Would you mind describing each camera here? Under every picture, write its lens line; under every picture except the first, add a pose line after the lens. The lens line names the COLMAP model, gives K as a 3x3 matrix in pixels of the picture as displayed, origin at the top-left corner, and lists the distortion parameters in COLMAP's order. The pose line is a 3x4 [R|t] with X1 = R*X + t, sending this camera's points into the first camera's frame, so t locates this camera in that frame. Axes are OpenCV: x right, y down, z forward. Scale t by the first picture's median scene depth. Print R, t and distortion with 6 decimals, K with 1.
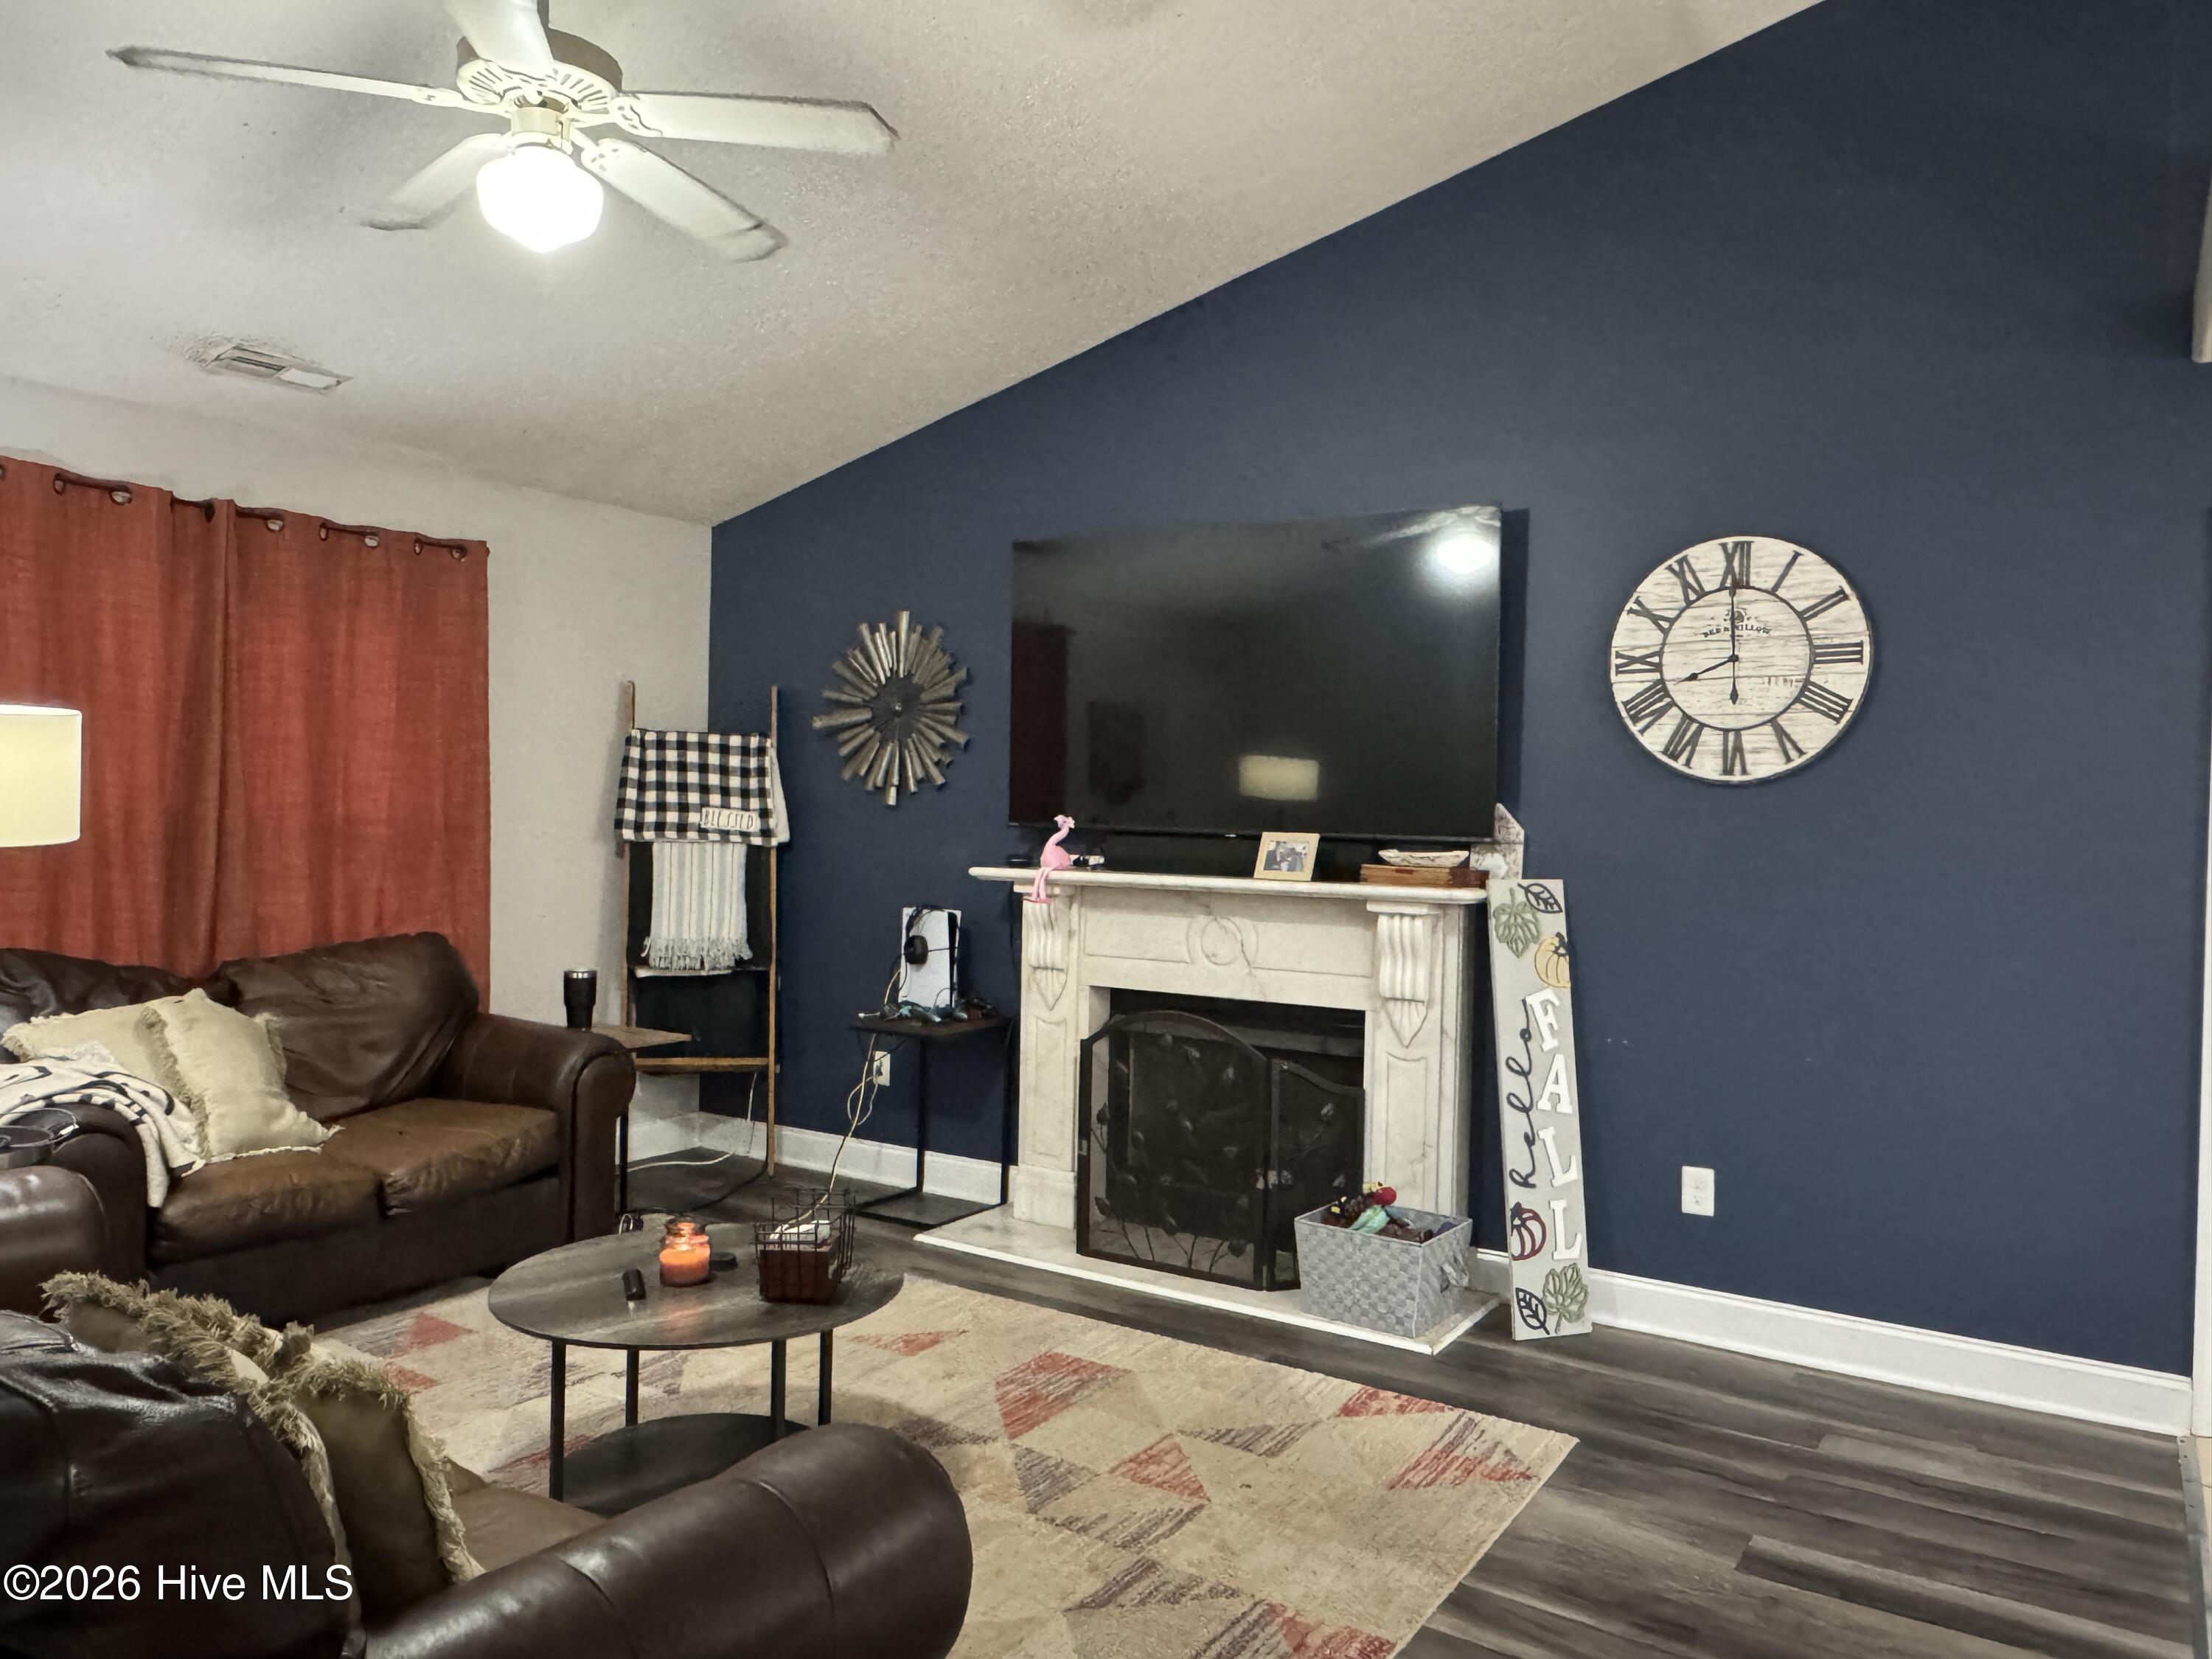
lens RADIAL K [[1555.2, 0, 1106.0], [0, 1555.2, 829.5], [0, 0, 1]] dist [-0.004071, -0.003676]
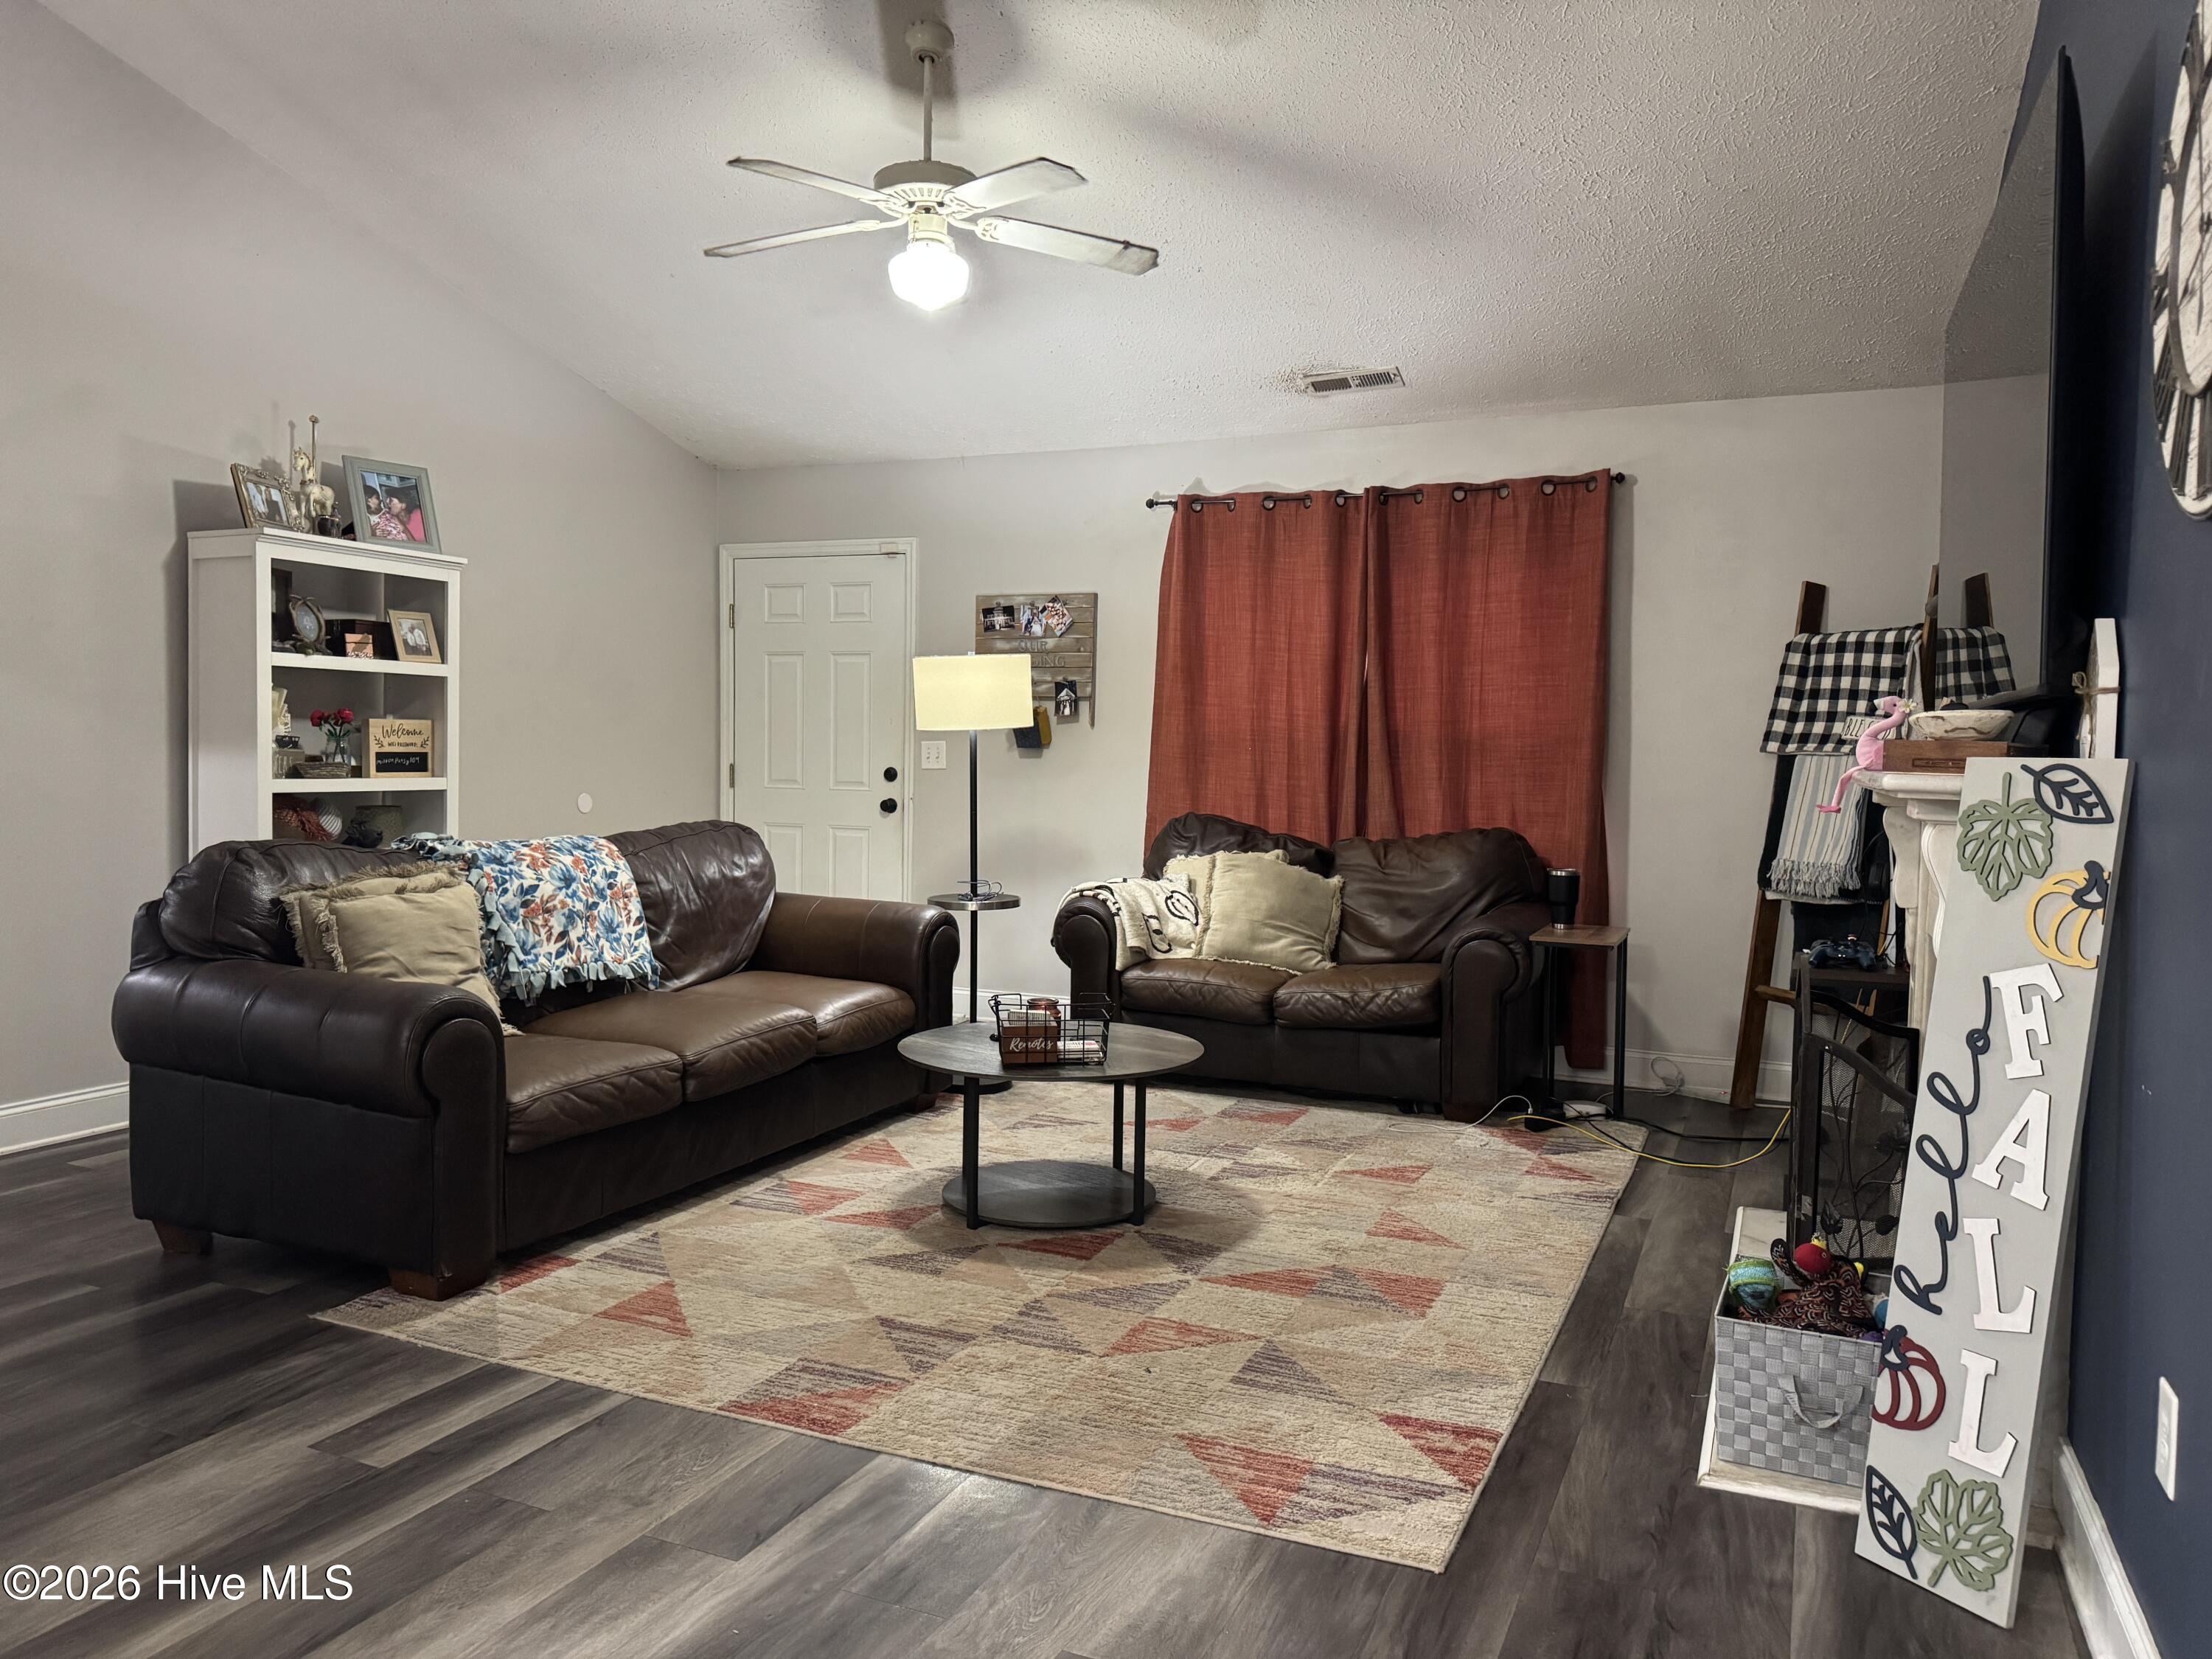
lens RADIAL K [[1541.4, 0, 1106.0], [0, 1541.4, 829.5], [0, 0, 1]] dist [0.147439, -0.211013]
pose [[0.168607, 0.030291, -0.985218, 0.761431], [-0.024693, 0.999344, 0.026500, 0.051008], [0.985374, 0.019860, 0.169245, 0.604043]]
